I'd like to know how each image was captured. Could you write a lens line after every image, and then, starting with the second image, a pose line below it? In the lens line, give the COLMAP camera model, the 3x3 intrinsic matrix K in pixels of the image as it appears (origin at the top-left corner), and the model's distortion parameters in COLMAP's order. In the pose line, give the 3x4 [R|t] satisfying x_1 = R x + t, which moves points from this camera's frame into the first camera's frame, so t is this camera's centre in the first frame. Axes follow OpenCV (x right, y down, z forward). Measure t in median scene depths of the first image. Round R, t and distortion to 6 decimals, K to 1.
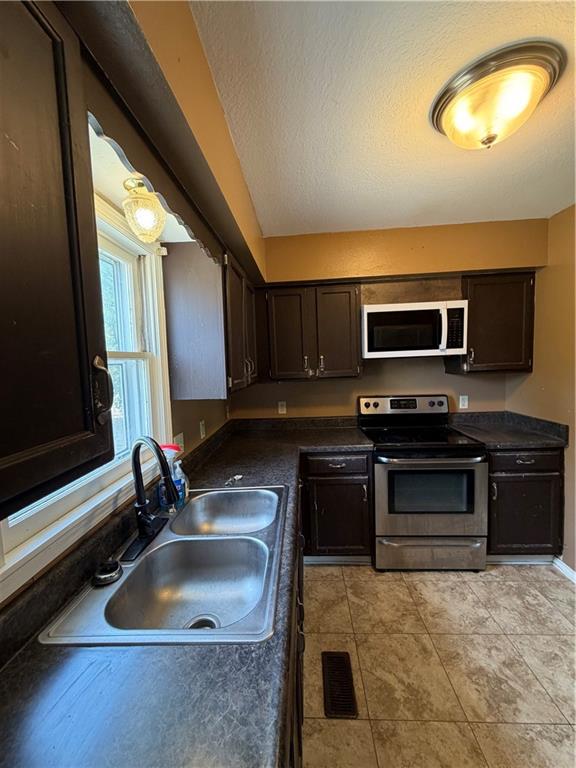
lens RADIAL K [[308.1, 0, 286.1], [0, 308.1, 384.0], [0, 0, 1]] dist [-0.004349, 0.000852]
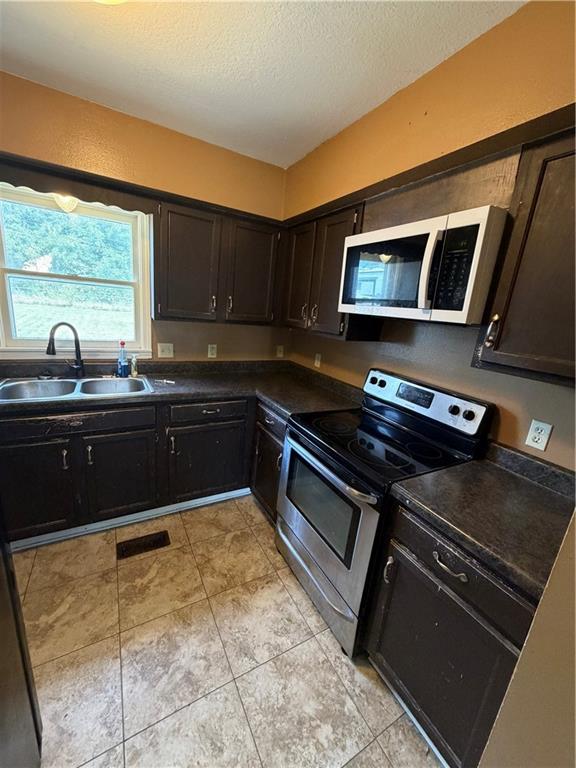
lens RADIAL K [[308.1, 0, 288.4], [0, 308.1, 383.0], [0, 0, 1]] dist [-0.004349, 0.000852]
pose [[0.528363, 0.289240, -0.798231, 1.114144], [-0.177516, 0.957036, 0.229283, -0.088977], [0.830254, 0.020554, 0.557007, 0.629940]]
